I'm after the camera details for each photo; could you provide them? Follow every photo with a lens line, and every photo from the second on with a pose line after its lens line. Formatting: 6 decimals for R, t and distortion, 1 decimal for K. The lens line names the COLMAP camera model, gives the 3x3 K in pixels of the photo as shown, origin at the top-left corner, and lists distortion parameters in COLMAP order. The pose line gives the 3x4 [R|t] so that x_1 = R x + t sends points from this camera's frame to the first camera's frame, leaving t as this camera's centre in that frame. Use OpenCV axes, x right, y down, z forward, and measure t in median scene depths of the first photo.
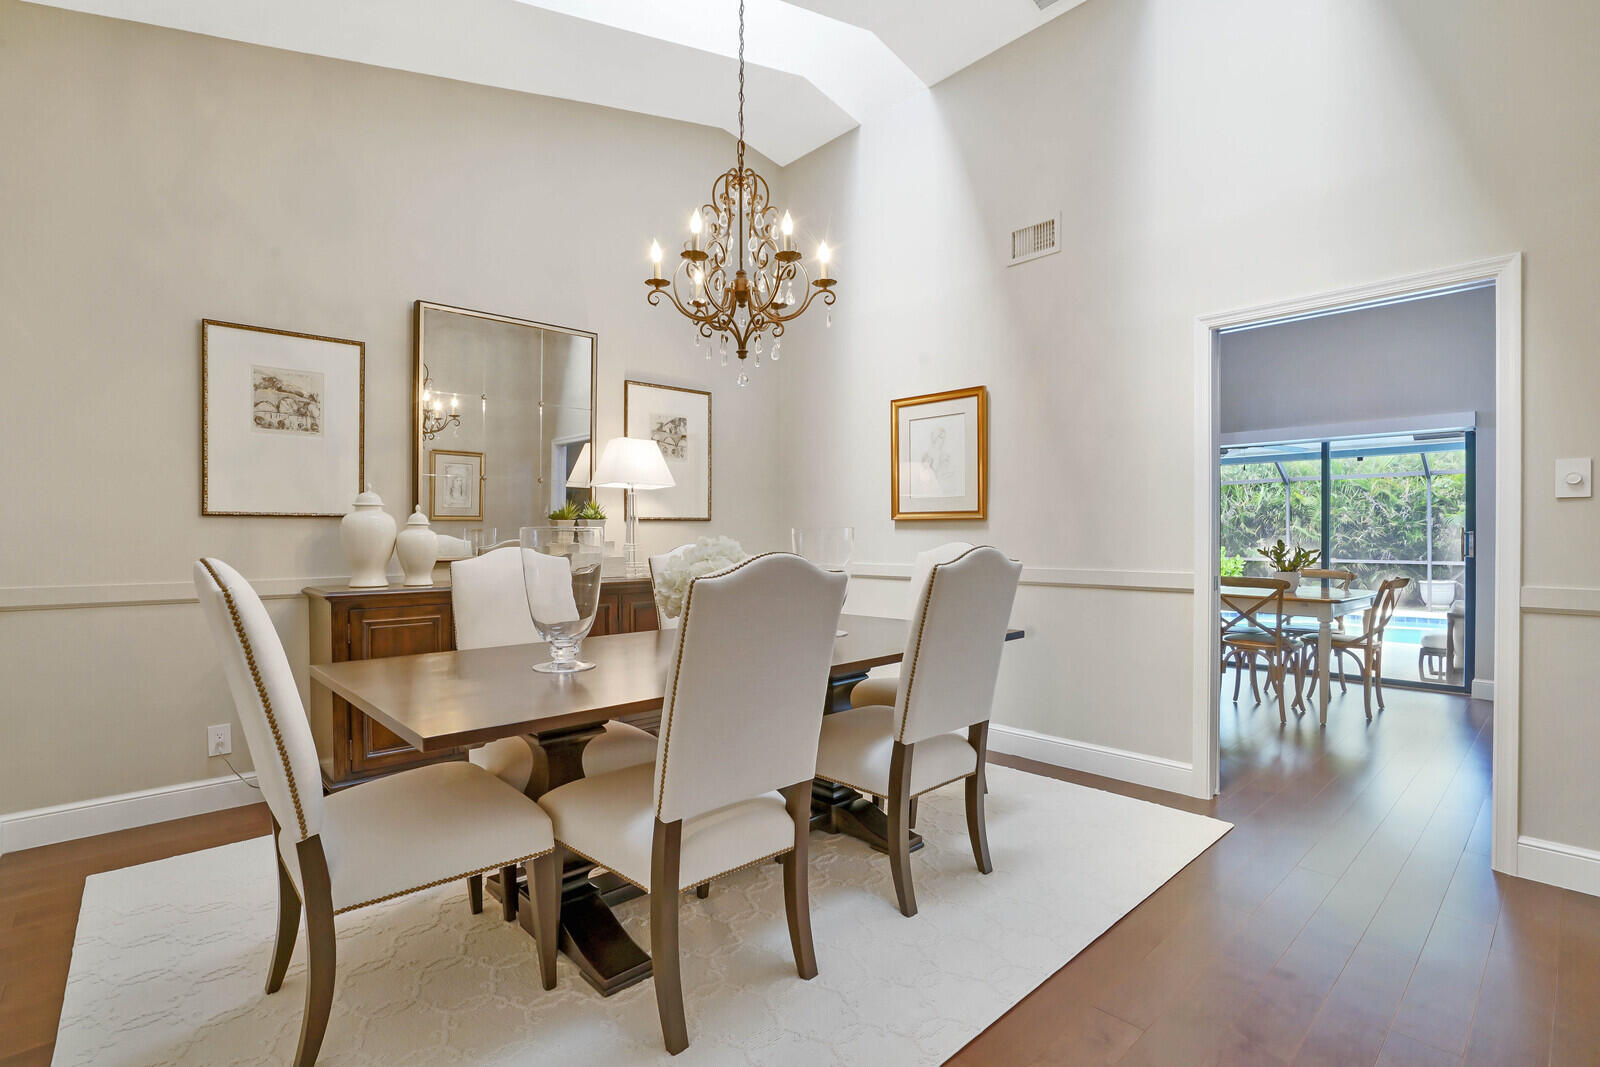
lens RADIAL K [[746.9, 0, 798.6], [0, 746.9, 532.4], [0, 0, 1]] dist [-0.023238, -0.000098]
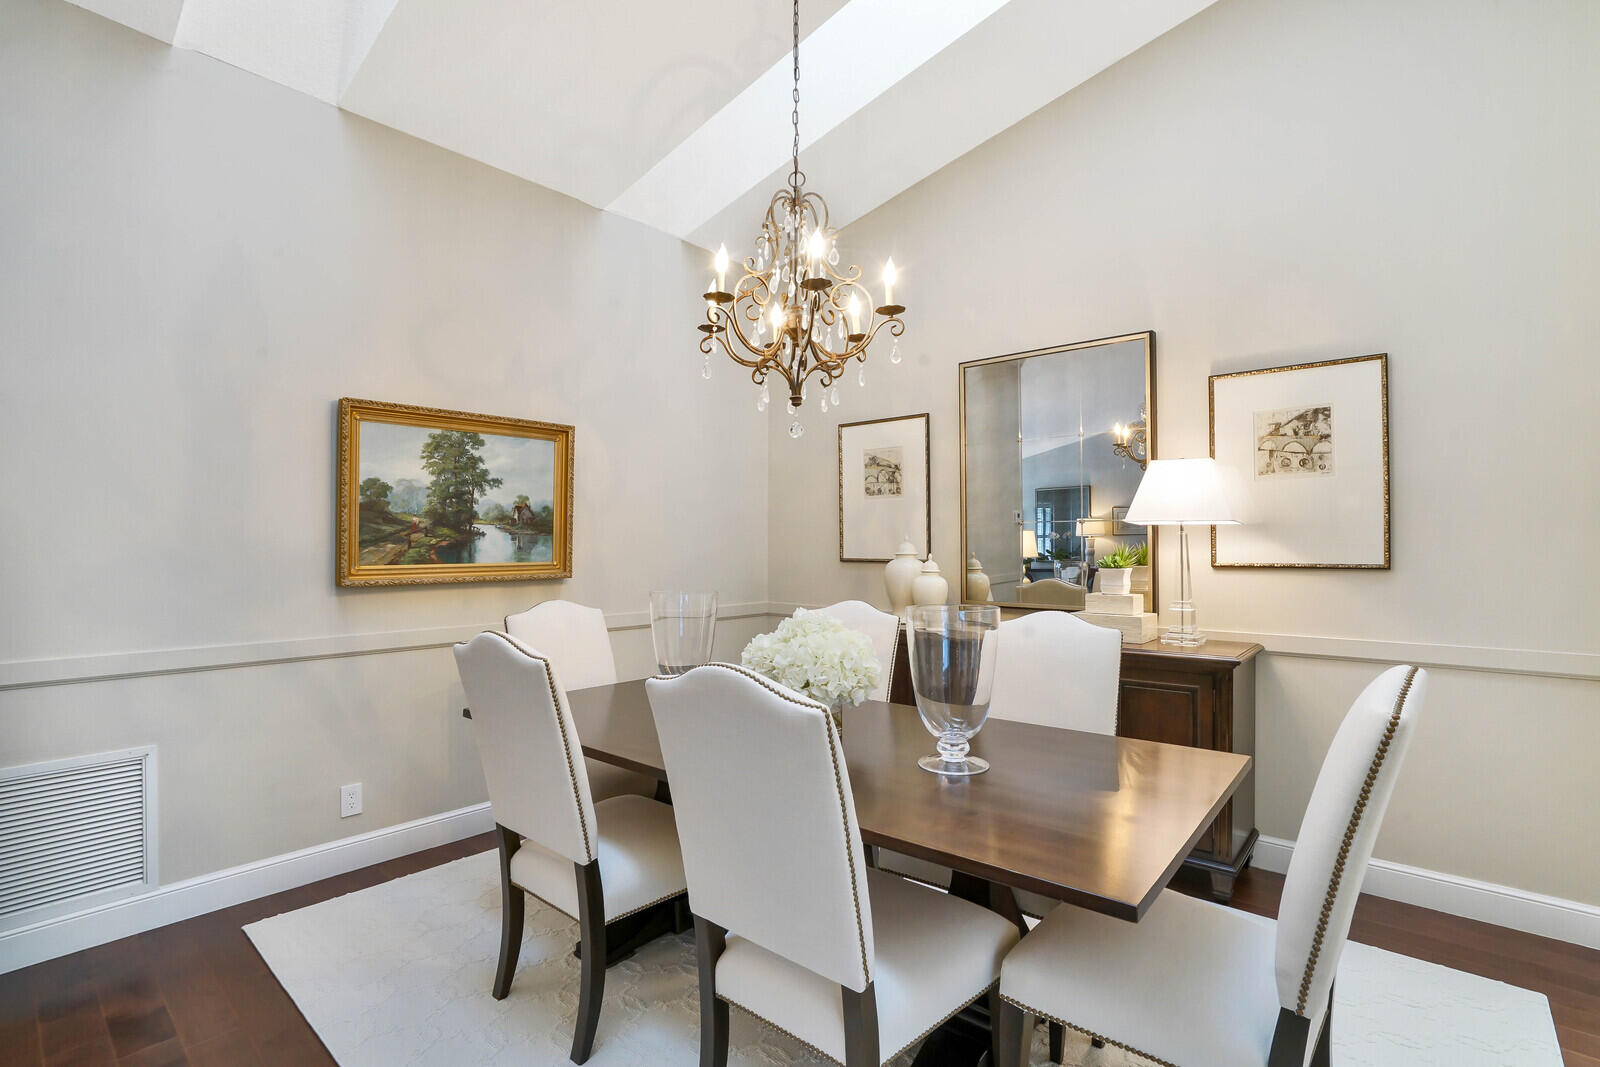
lens RADIAL K [[746.9, 0, 799.9], [0, 746.9, 538.4], [0, 0, 1]] dist [-0.023238, -0.000098]
pose [[0.126255, -0.003869, -0.991990, 0.450461], [0.000752, 0.999992, -0.003805, -0.043336], [0.991998, -0.000266, 0.126257, 0.521006]]
